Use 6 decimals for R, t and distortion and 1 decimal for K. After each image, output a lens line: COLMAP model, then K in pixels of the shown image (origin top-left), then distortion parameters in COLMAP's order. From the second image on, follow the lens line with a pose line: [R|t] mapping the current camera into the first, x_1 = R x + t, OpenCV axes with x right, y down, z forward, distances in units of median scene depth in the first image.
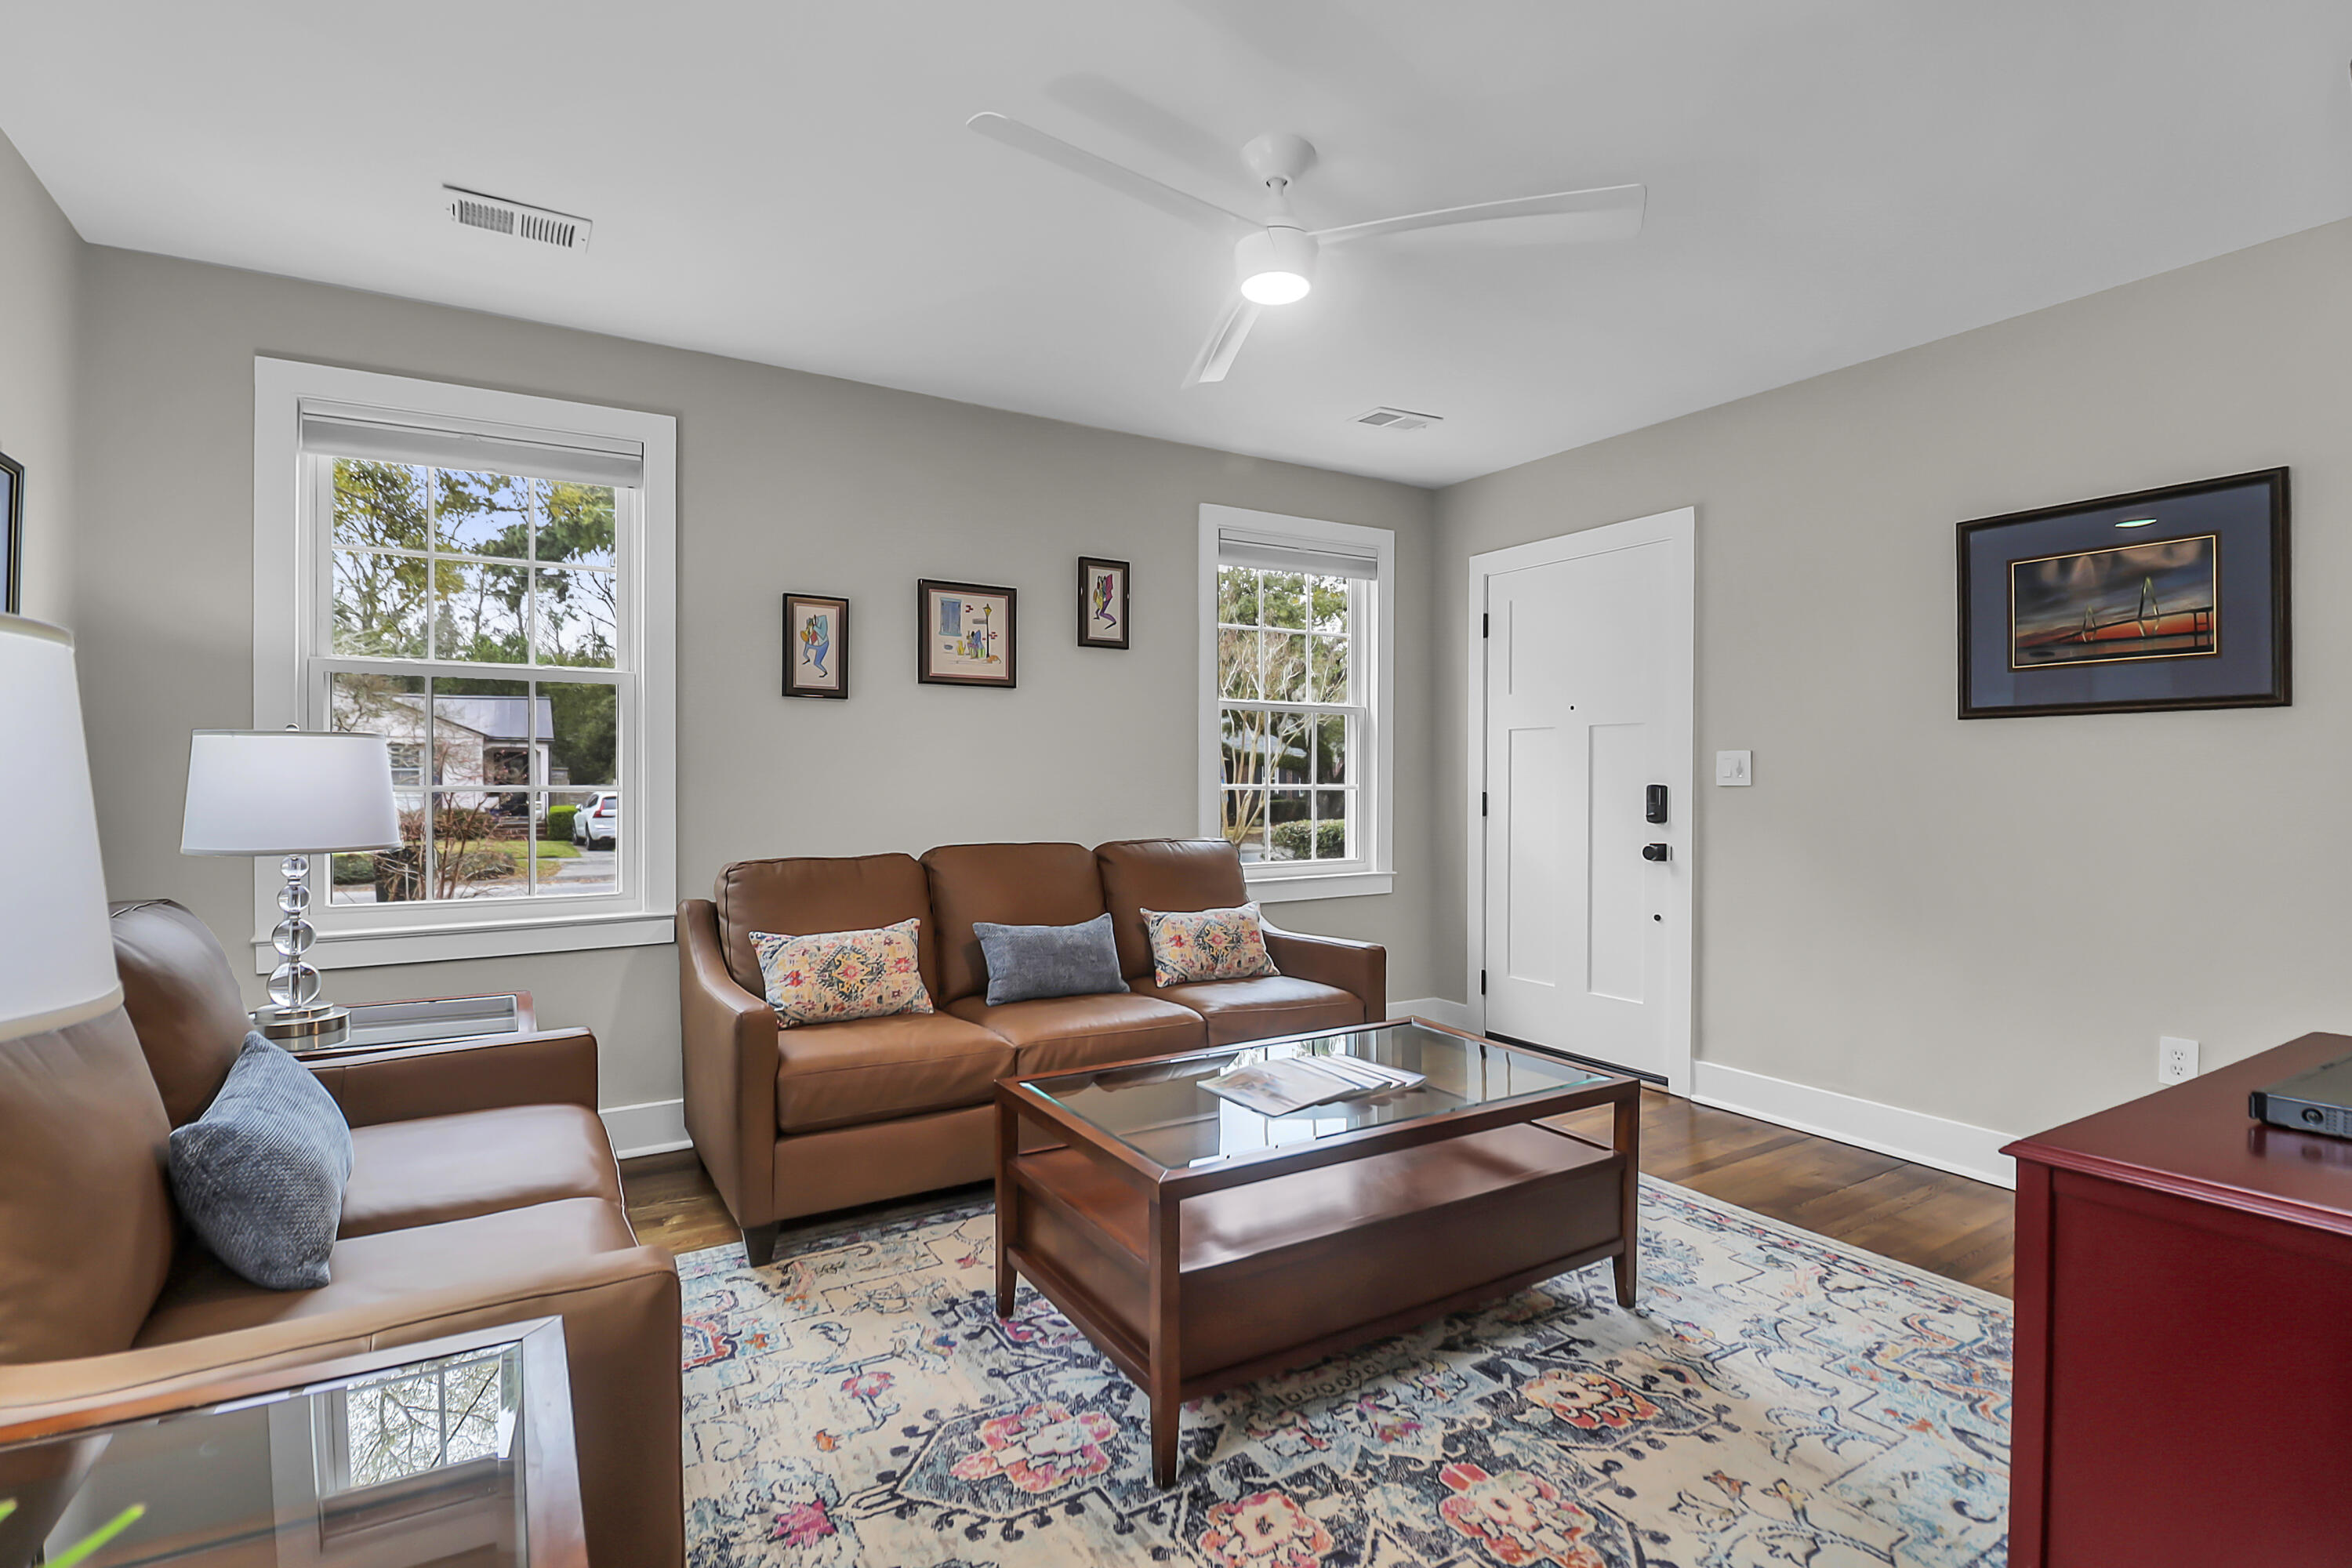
lens RADIAL K [[1119.6, 0, 1185.5], [0, 1119.6, 785.0], [0, 0, 1]] dist [0.009915, 0.000576]
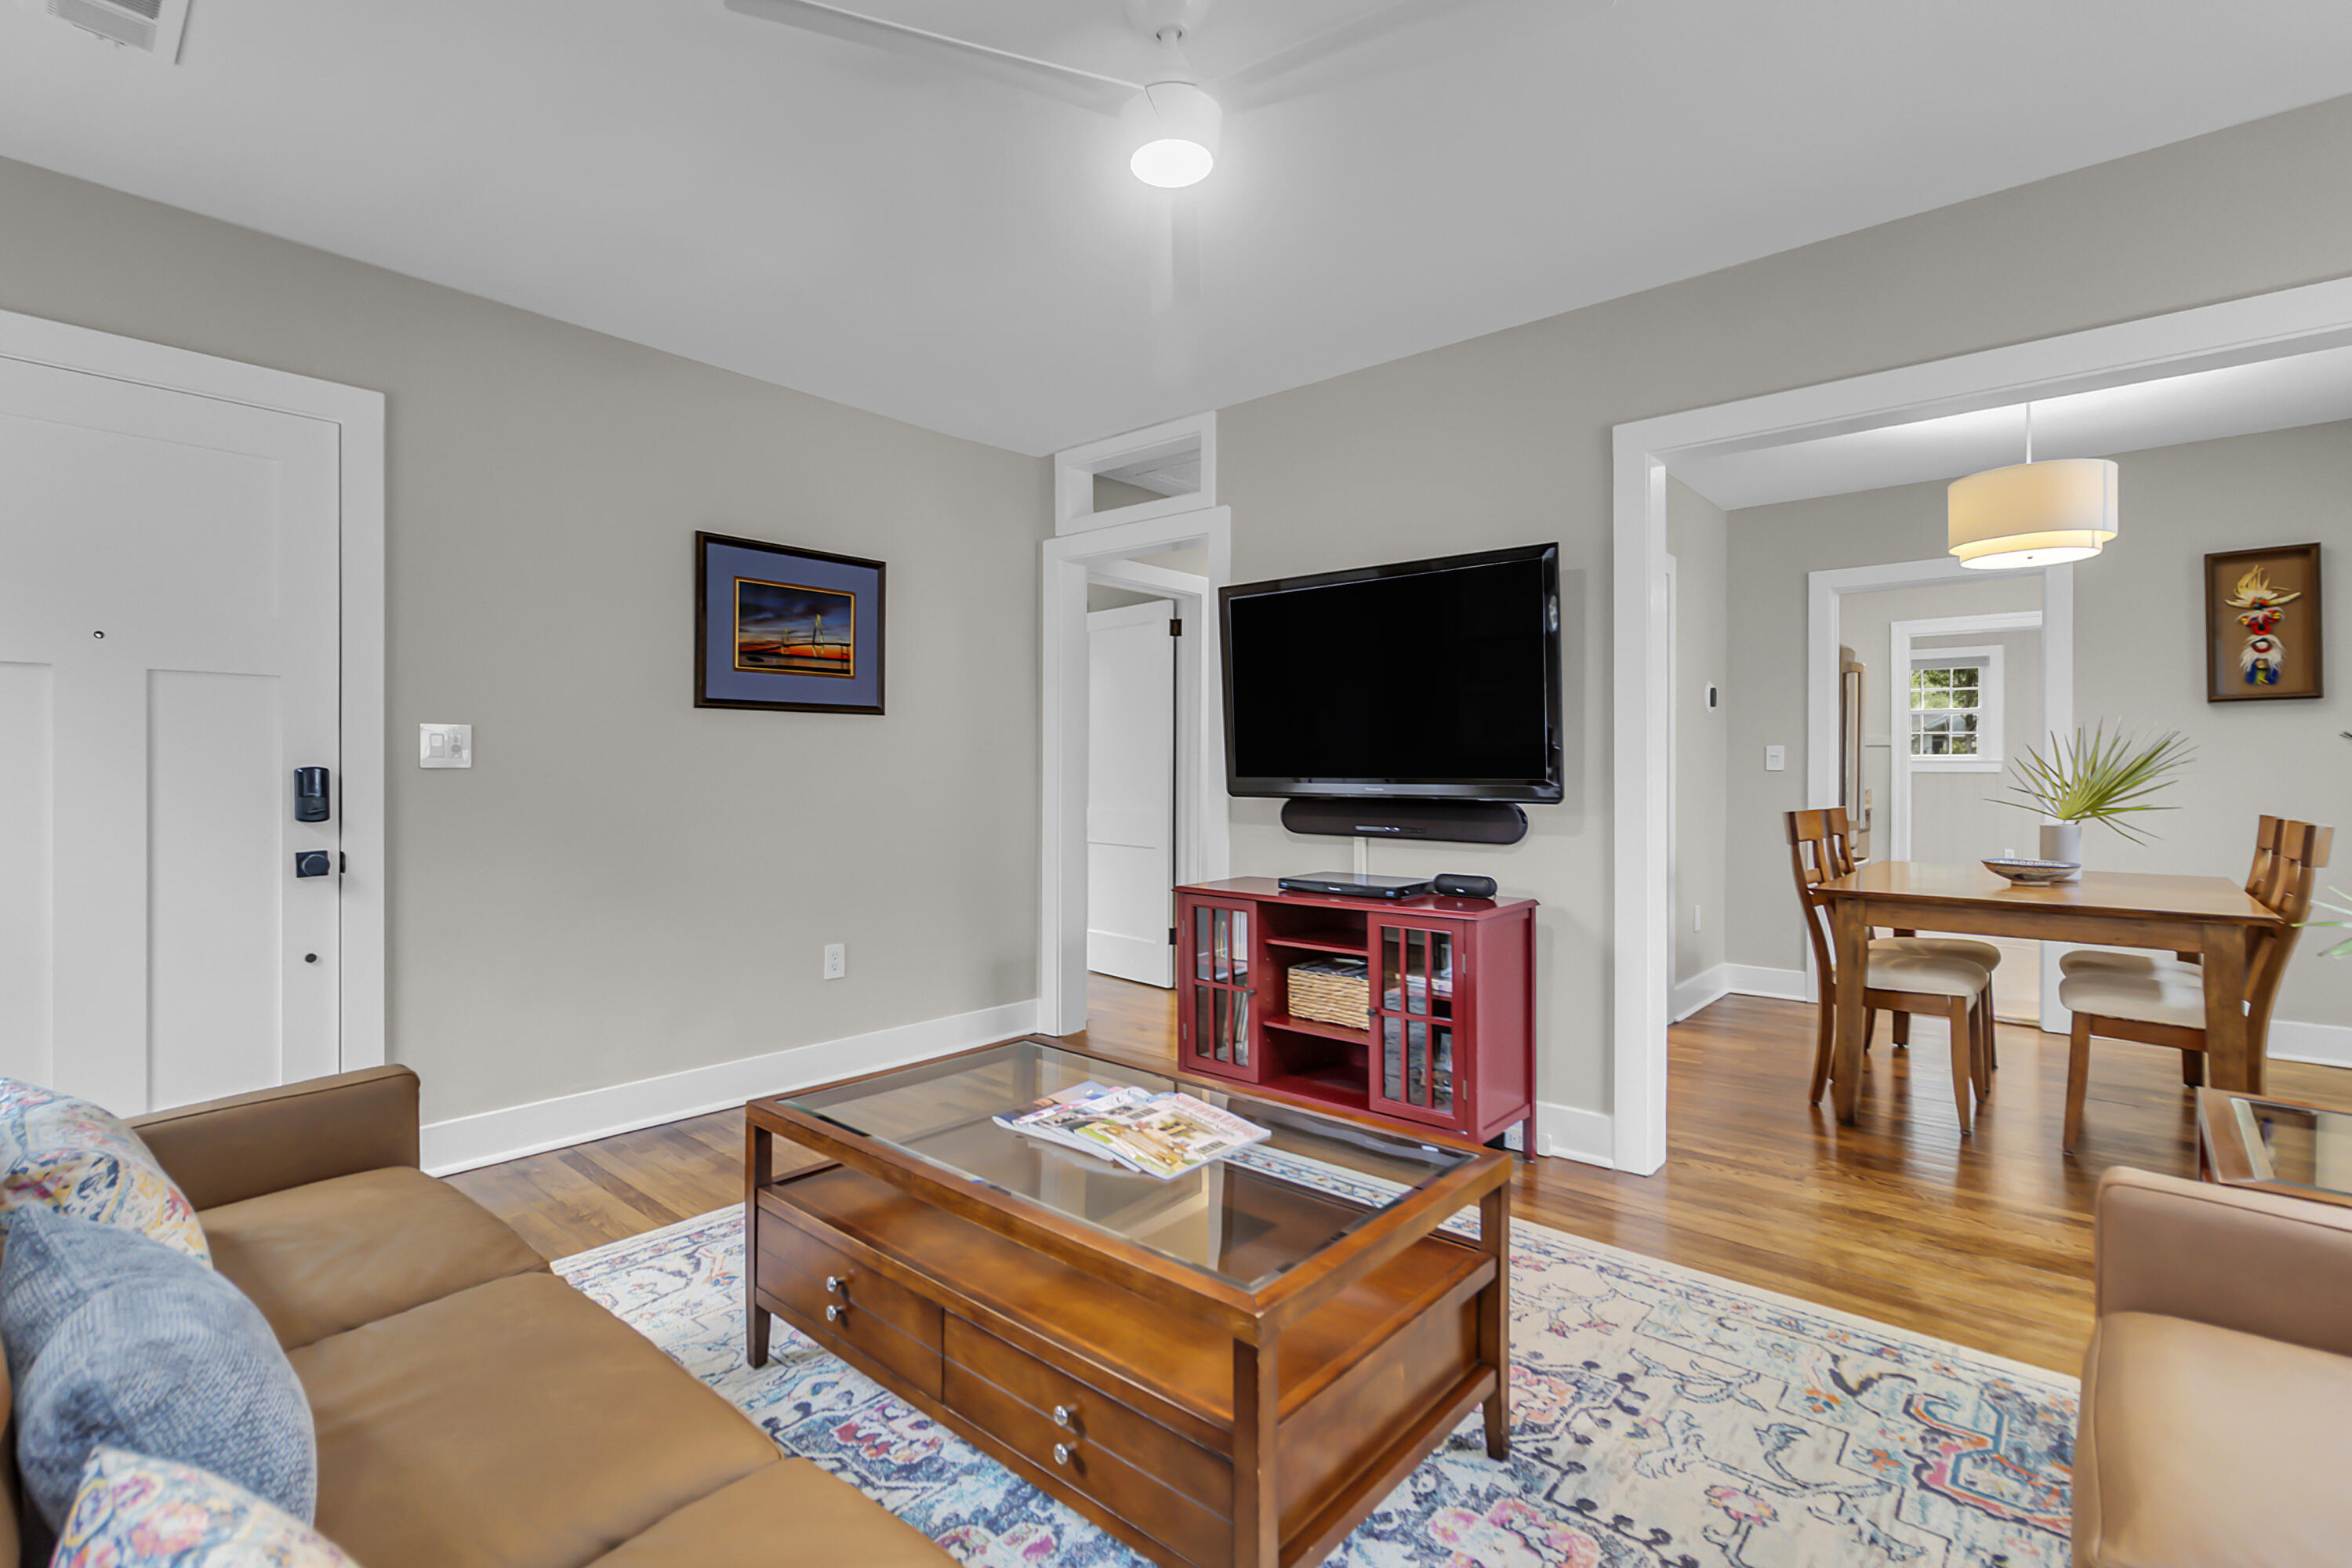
lens RADIAL K [[1101.5, 0, 1138.6], [0, 1101.5, 788.7], [0, 0, 1]] dist [-0.003497, -0.000835]
pose [[-0.289966, -0.019277, 0.956843, -0.511422], [0.004531, 0.999758, 0.021514, 0.000862], [-0.957026, 0.010574, -0.289809, 0.948051]]
